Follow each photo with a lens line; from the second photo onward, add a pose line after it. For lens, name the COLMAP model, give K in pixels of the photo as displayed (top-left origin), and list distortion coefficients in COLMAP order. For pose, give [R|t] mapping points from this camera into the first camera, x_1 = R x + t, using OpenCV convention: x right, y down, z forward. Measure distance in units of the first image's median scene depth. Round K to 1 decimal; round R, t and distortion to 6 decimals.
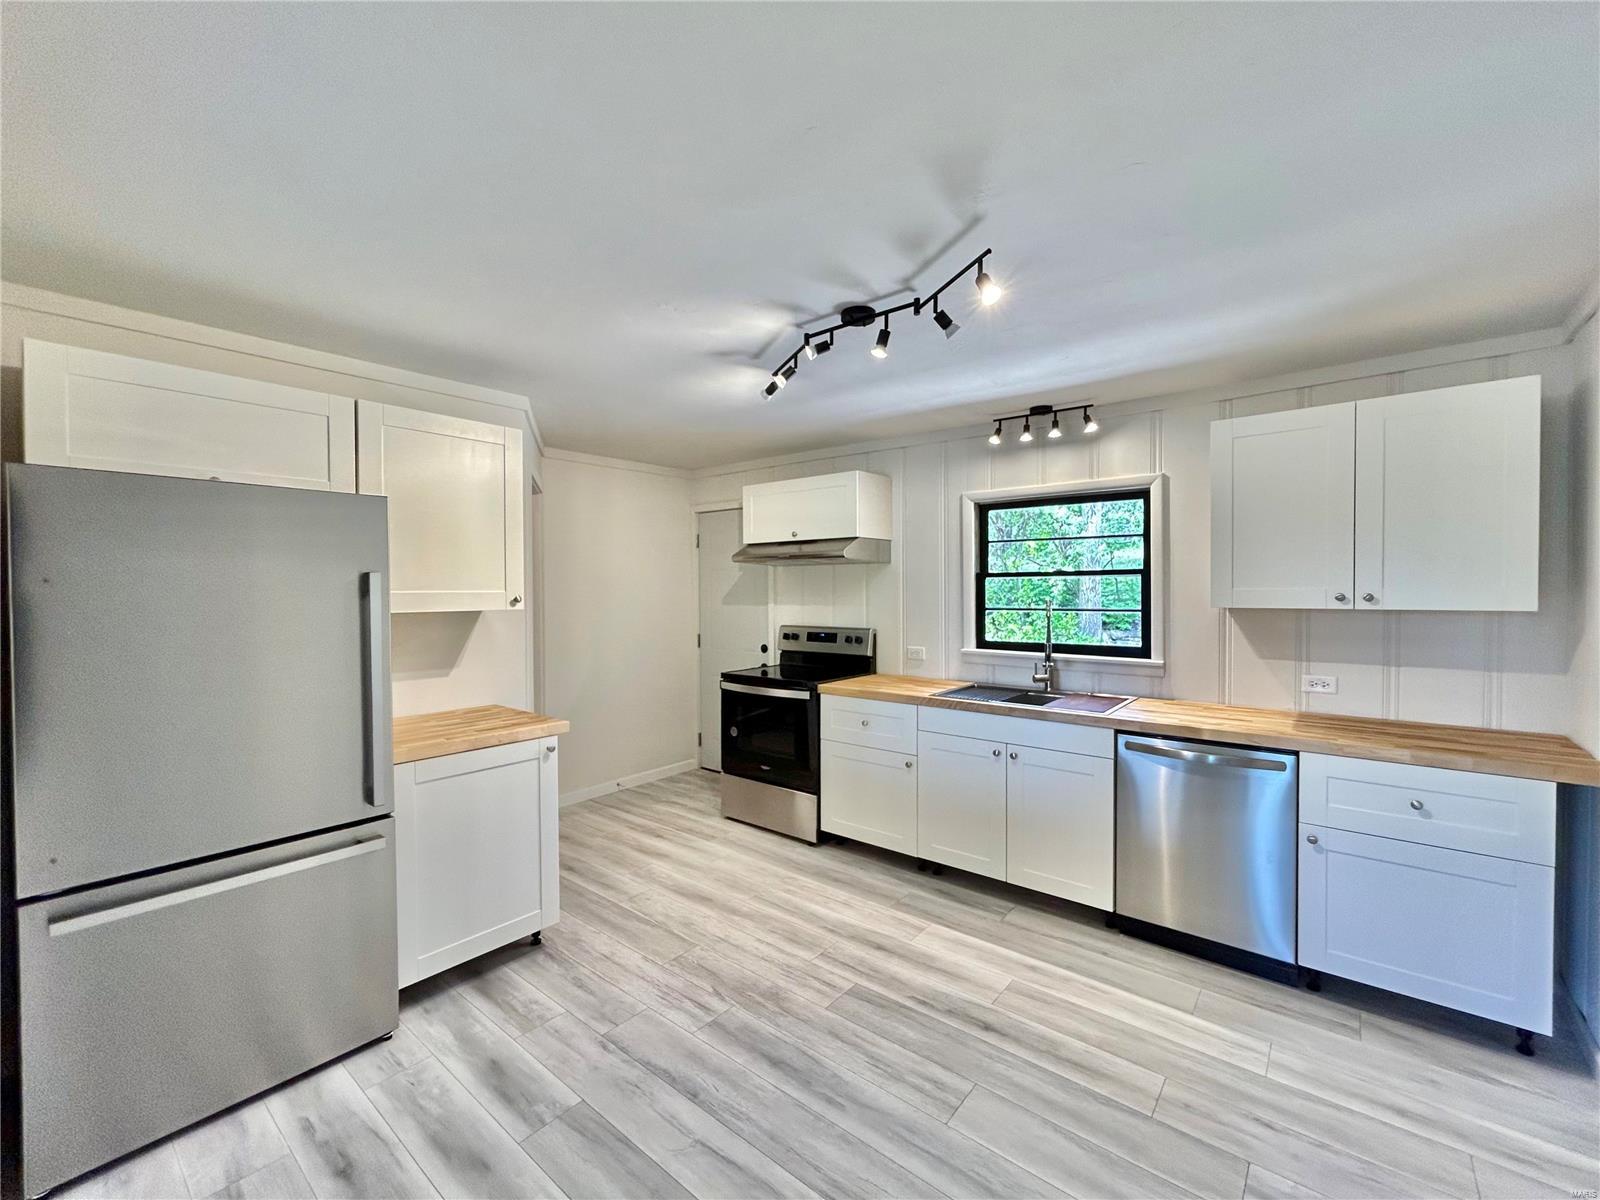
lens RADIAL K [[670.4, 0, 801.7], [0, 670.4, 595.8], [0, 0, 1]] dist [0.000411, 0.000046]
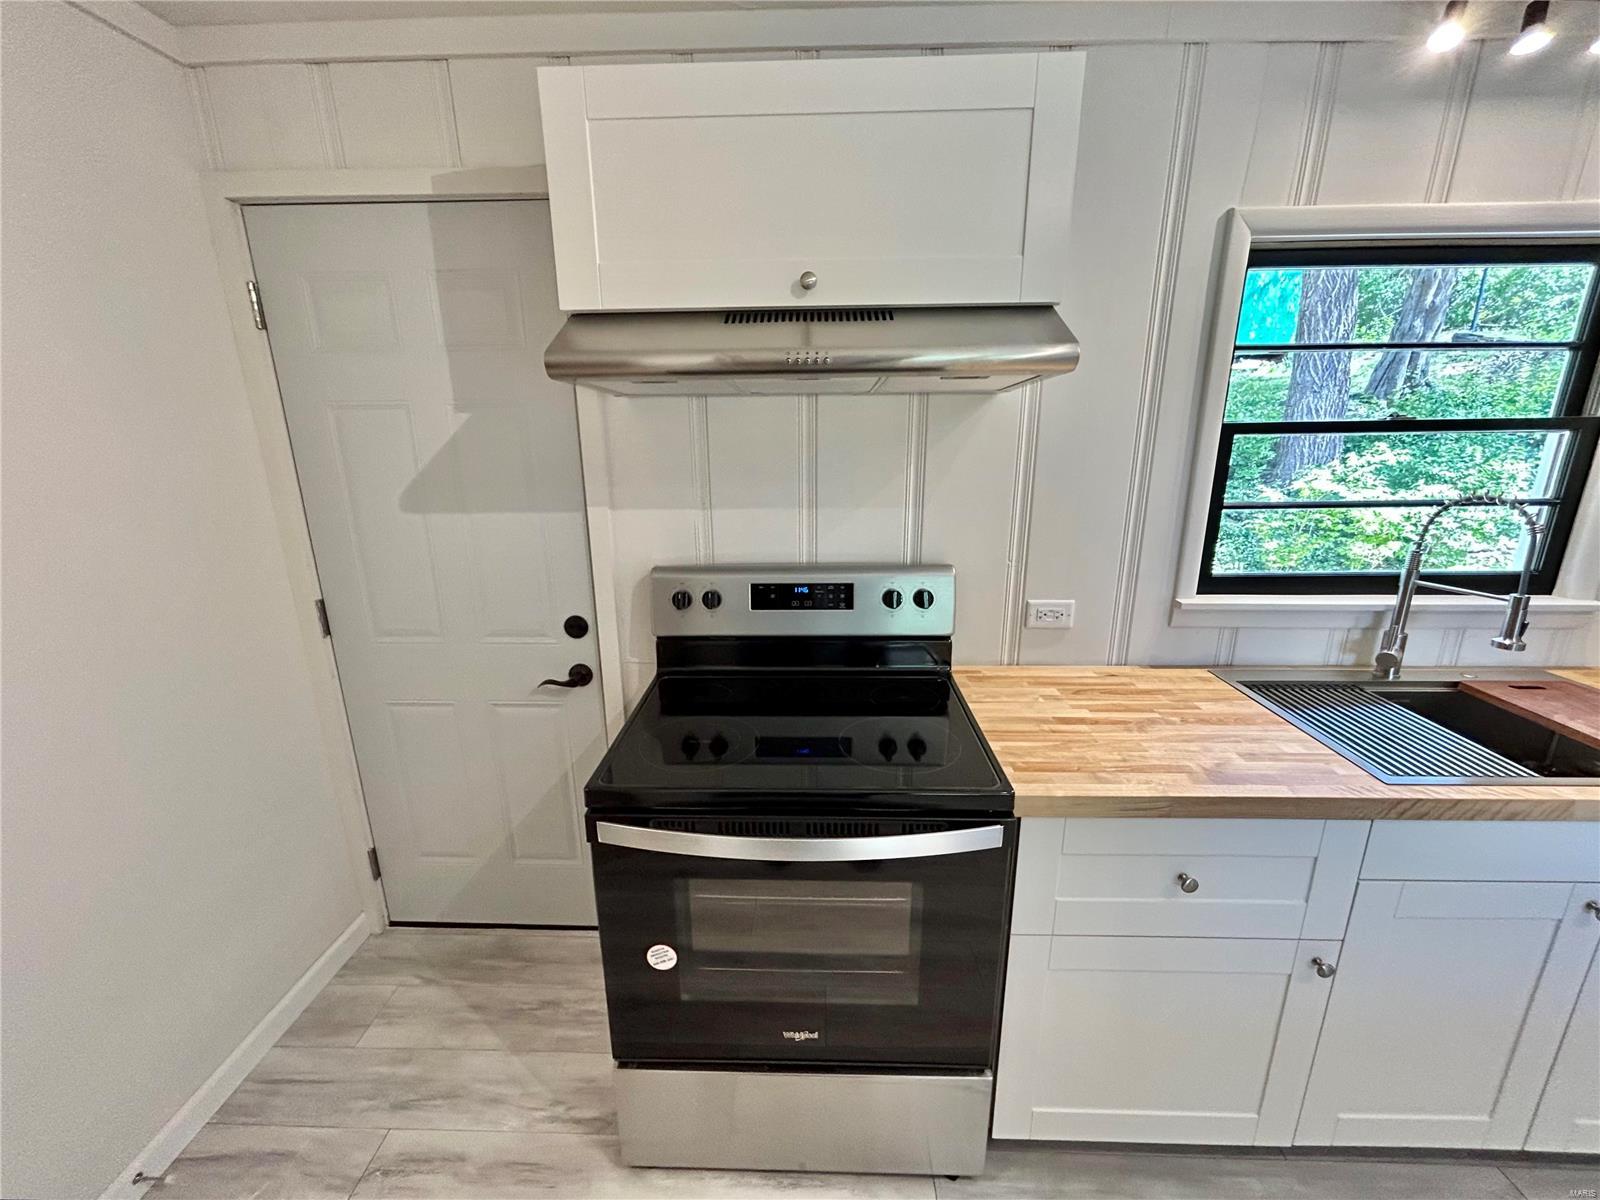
lens RADIAL K [[648.0, 0, 795.6], [0, 648.0, 597.7], [0, 0, 1]] dist [-0.002021, -0.000007]
pose [[0.791157, -0.162521, 0.589625, -0.255090], [0.011904, 0.967958, 0.250830, -0.039131], [-0.611497, -0.191427, 0.767741, 0.978744]]
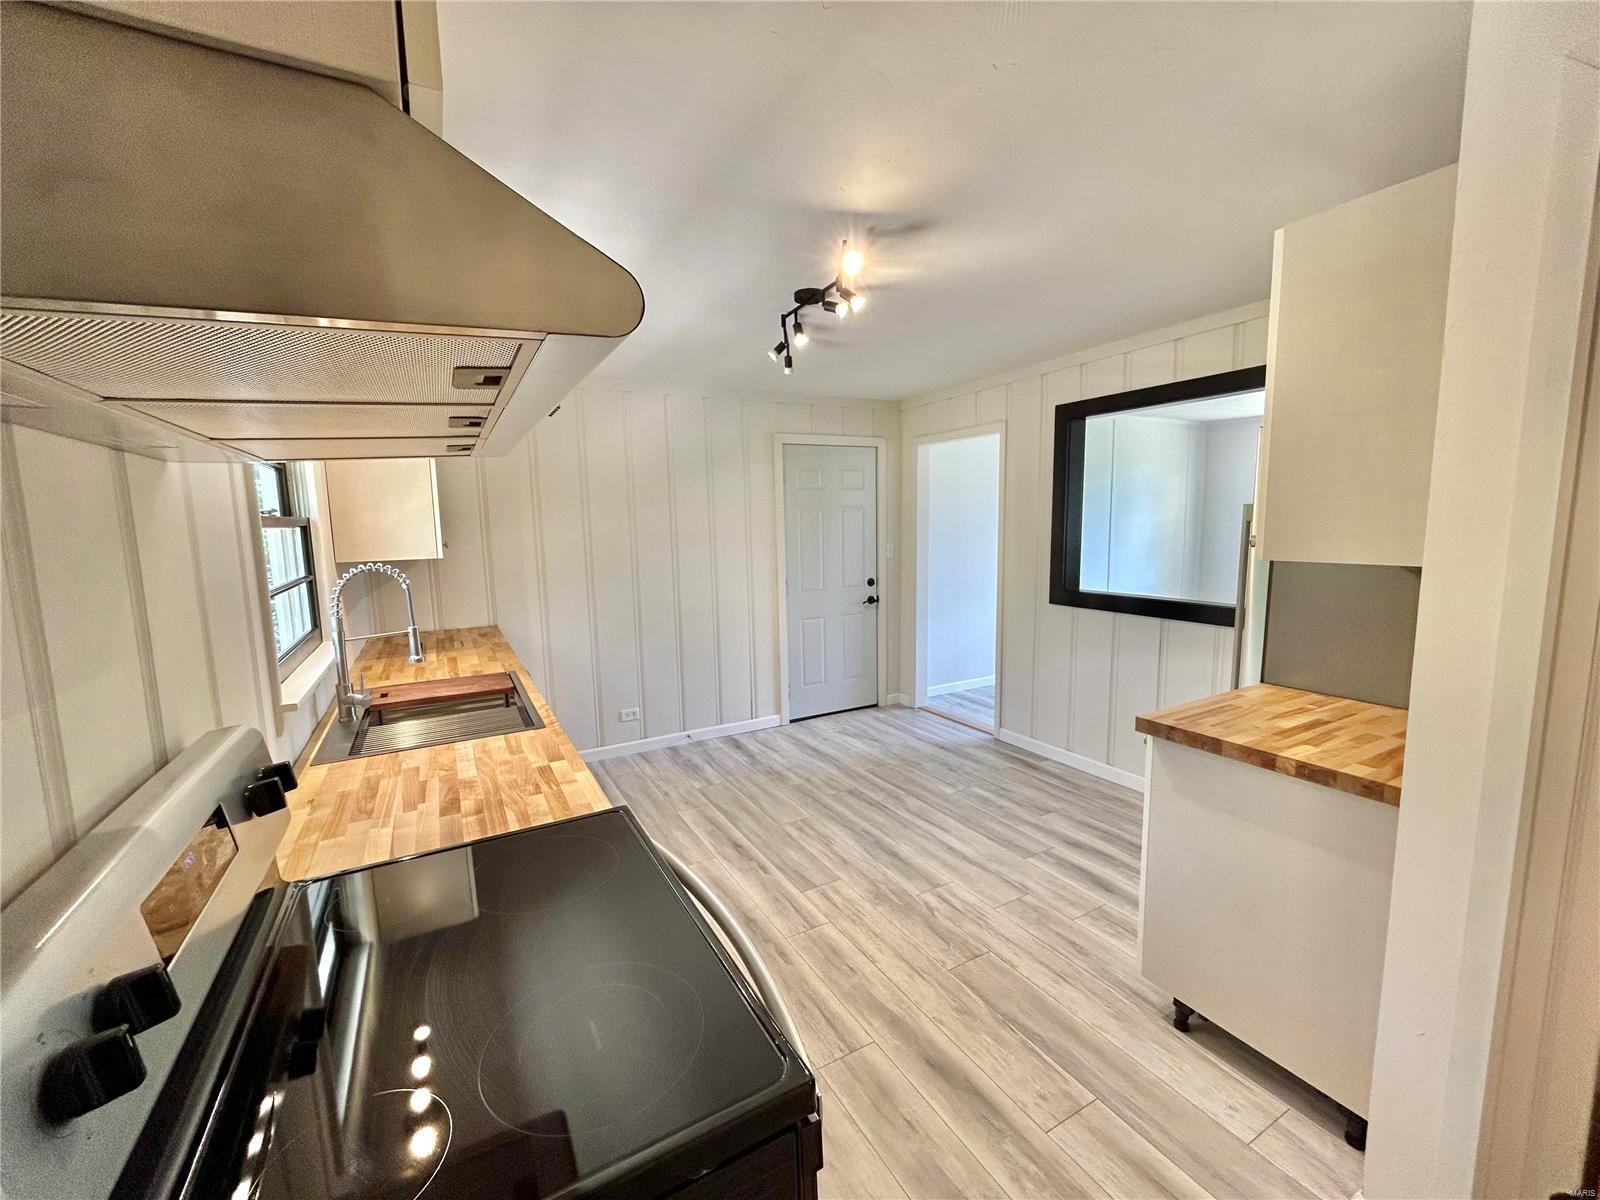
lens RADIAL K [[659.7, 0, 791.1], [0, 659.7, 598.6], [0, 0, 1]] dist [0.001430, 0.000058]
pose [[-0.927635, -0.017025, 0.373101, -0.226643], [0.034206, 0.990890, 0.130261, -0.029857], [-0.371919, 0.133596, -0.918601, 1.476810]]
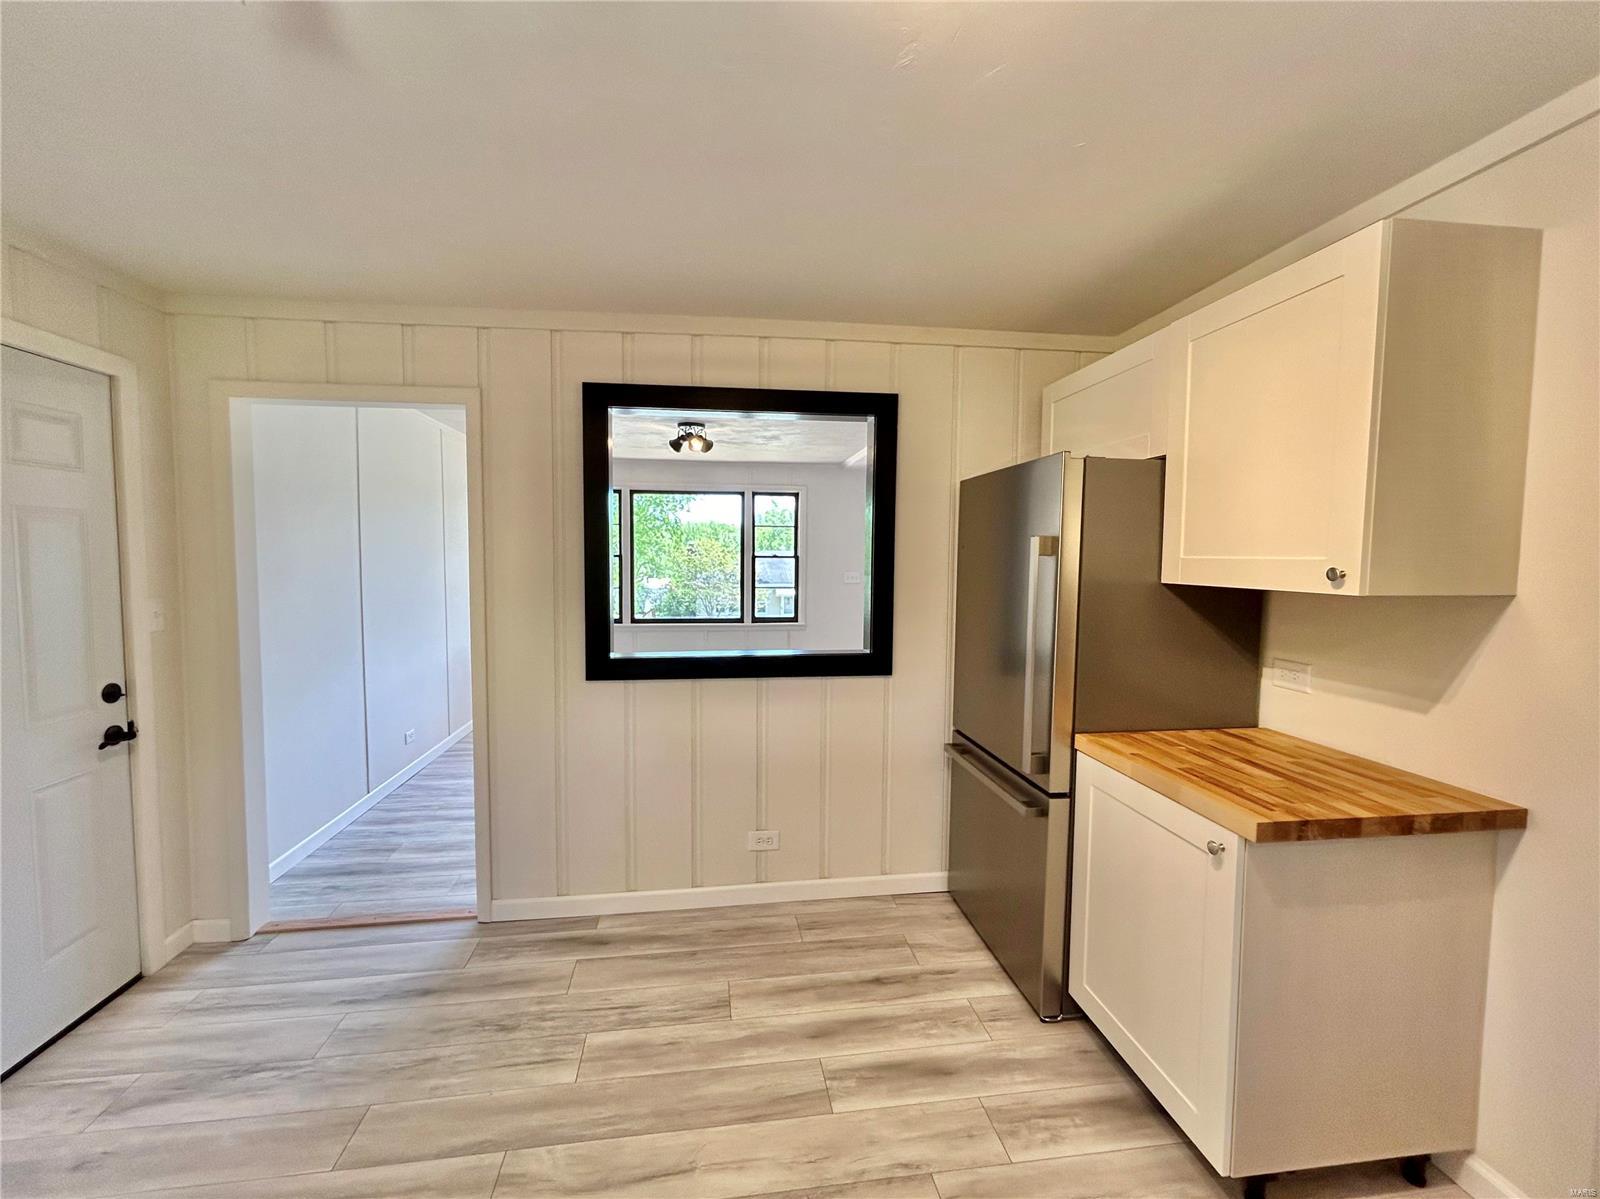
lens RADIAL K [[659.7, 0, 791.1], [0, 659.7, 598.1], [0, 0, 1]] dist [0.001430, 0.000058]
pose [[-0.680127, 0.048268, -0.731504, 0.198782], [-0.009611, 0.997157, 0.074733, -0.008799], [0.733031, 0.057859, -0.677730, 0.901718]]
